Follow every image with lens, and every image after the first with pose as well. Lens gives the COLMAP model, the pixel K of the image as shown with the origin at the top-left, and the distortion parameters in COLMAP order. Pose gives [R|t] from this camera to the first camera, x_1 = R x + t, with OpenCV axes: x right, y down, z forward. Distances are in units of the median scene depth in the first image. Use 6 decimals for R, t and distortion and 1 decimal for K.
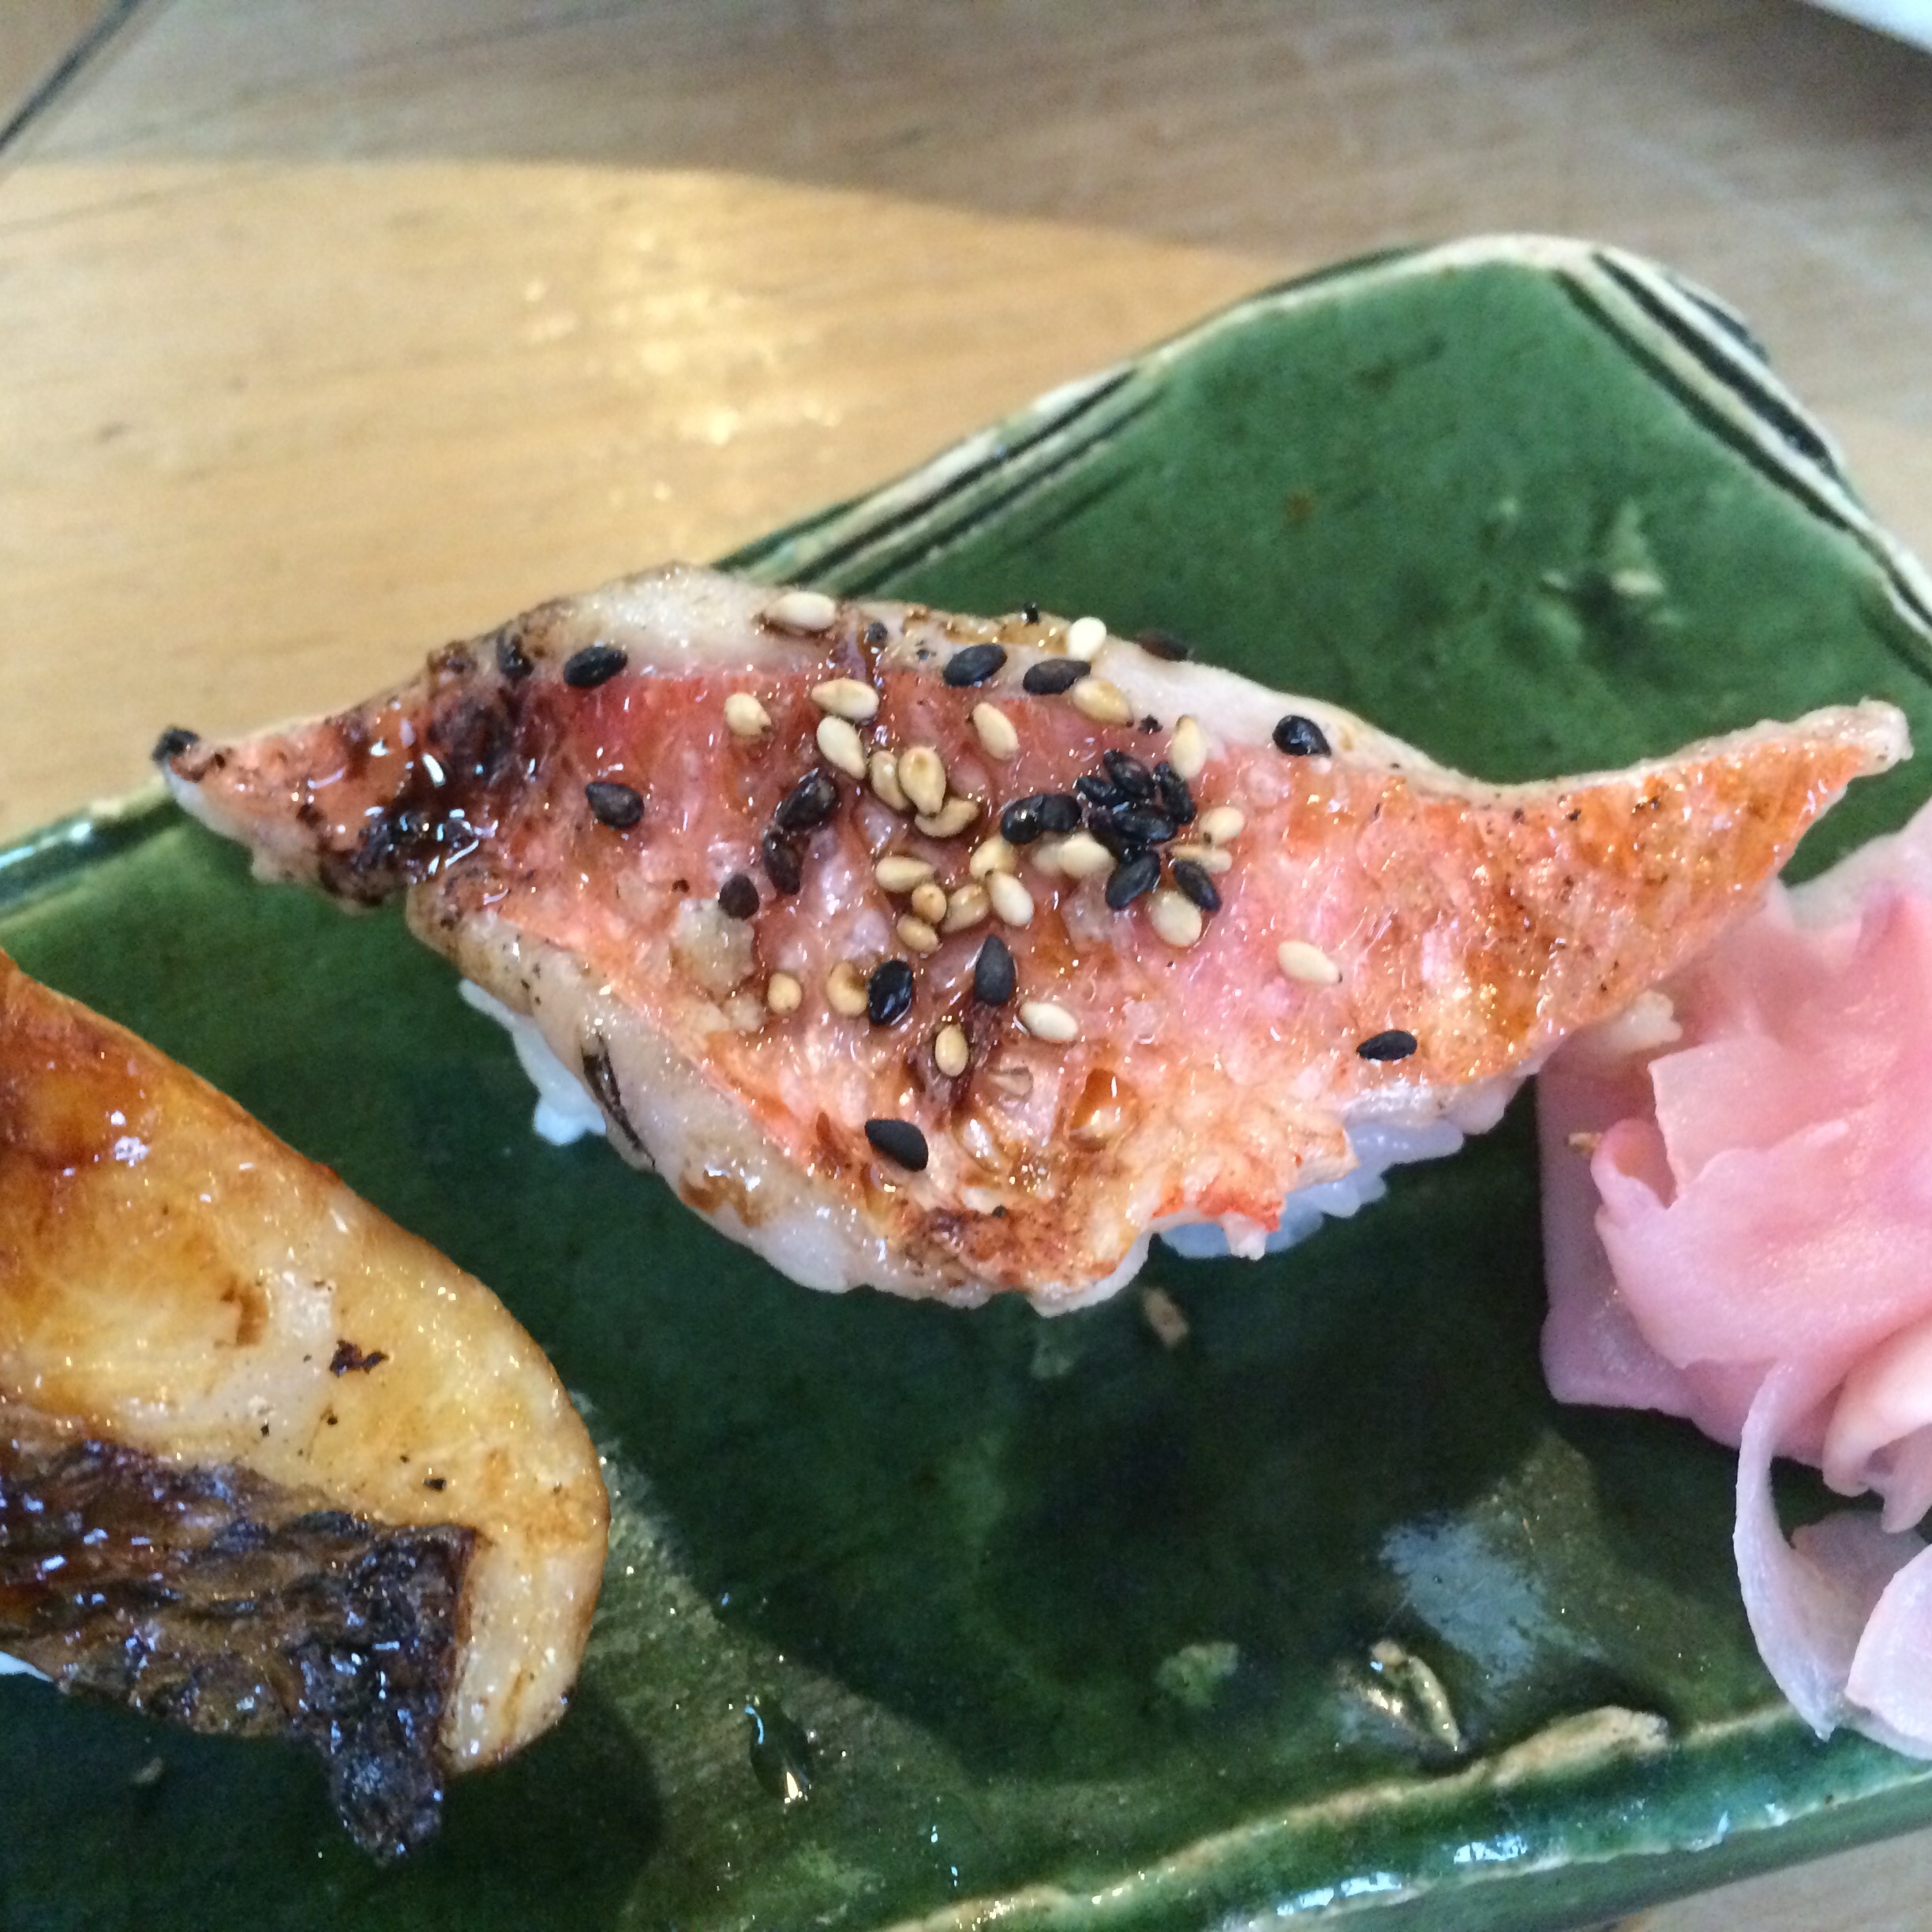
lens RADIAL K [[2358.2, 0, 966.0], [0, 2358.2, 966.0], [0, 0, 1]] dist [0.006752, 0.003960]
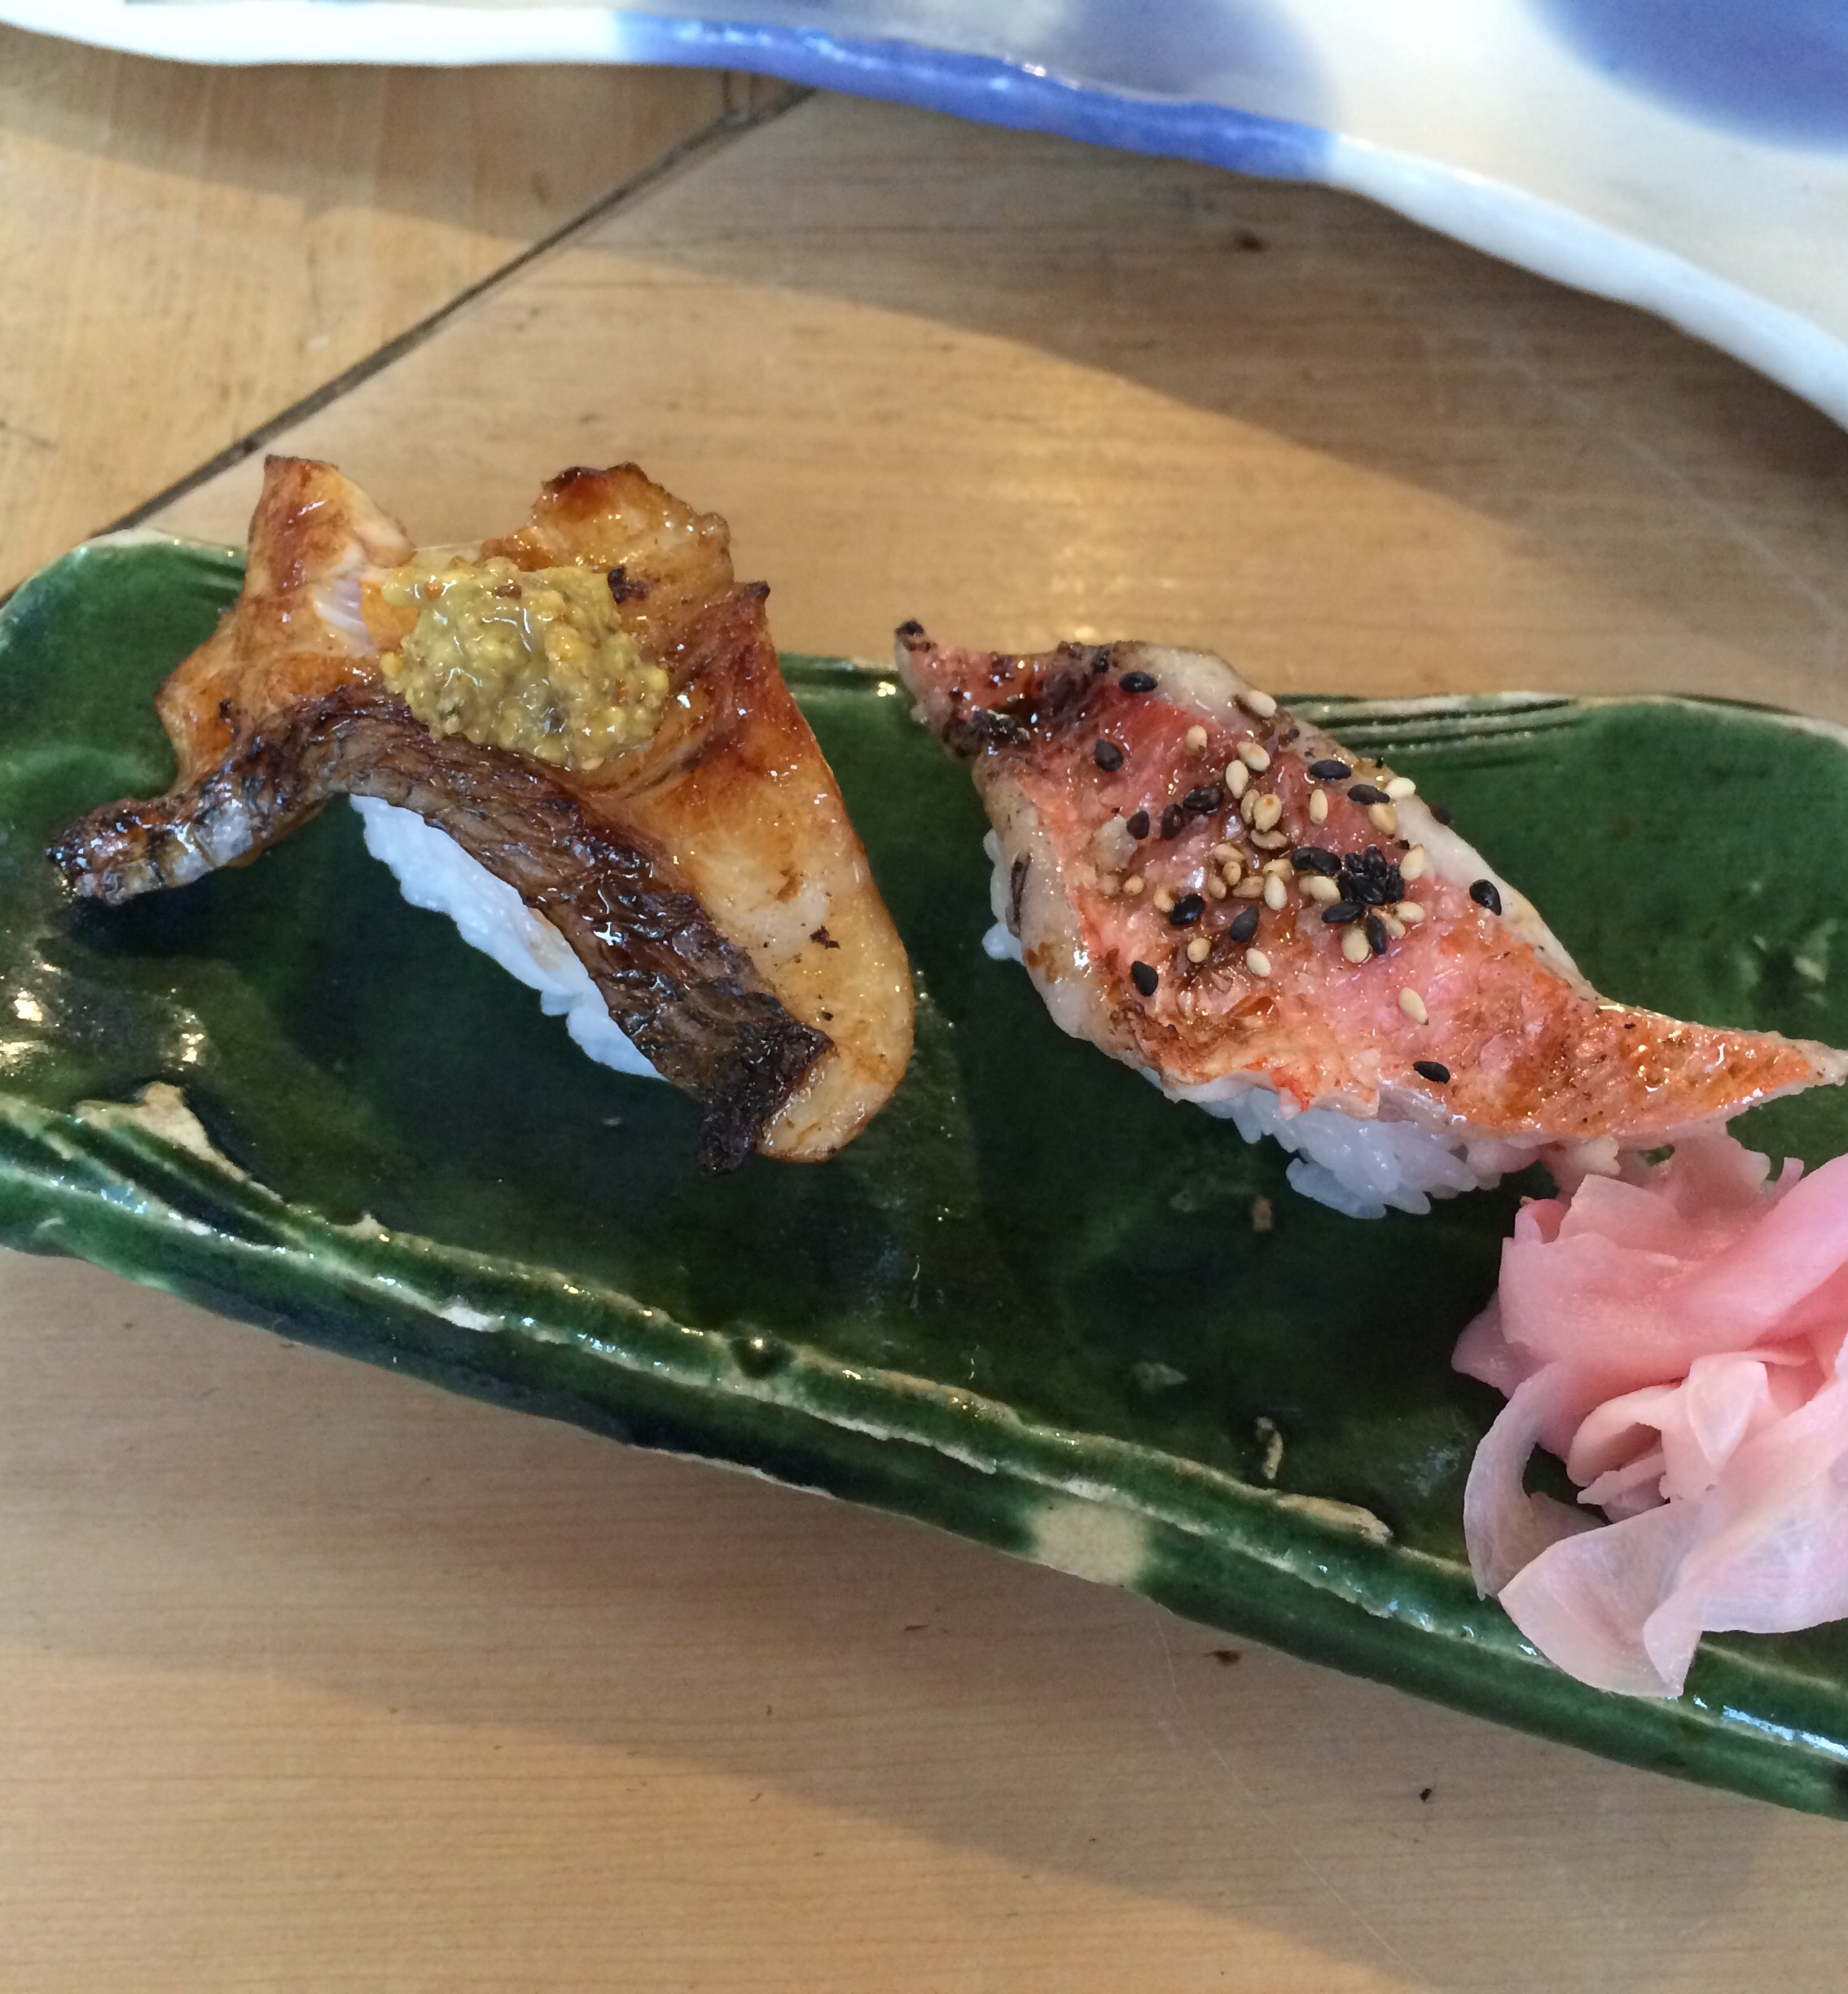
lens RADIAL K [[2212.8, 0, 924.0], [0, 2212.8, 997.0], [0, 0, 1]] dist [-0.003217, 0.003690]
pose [[0.838887, 0.463180, -0.285889, 0.290281], [-0.487355, 0.873065, -0.015563, 0.181026], [0.242391, 0.152385, 0.958136, -0.562285]]
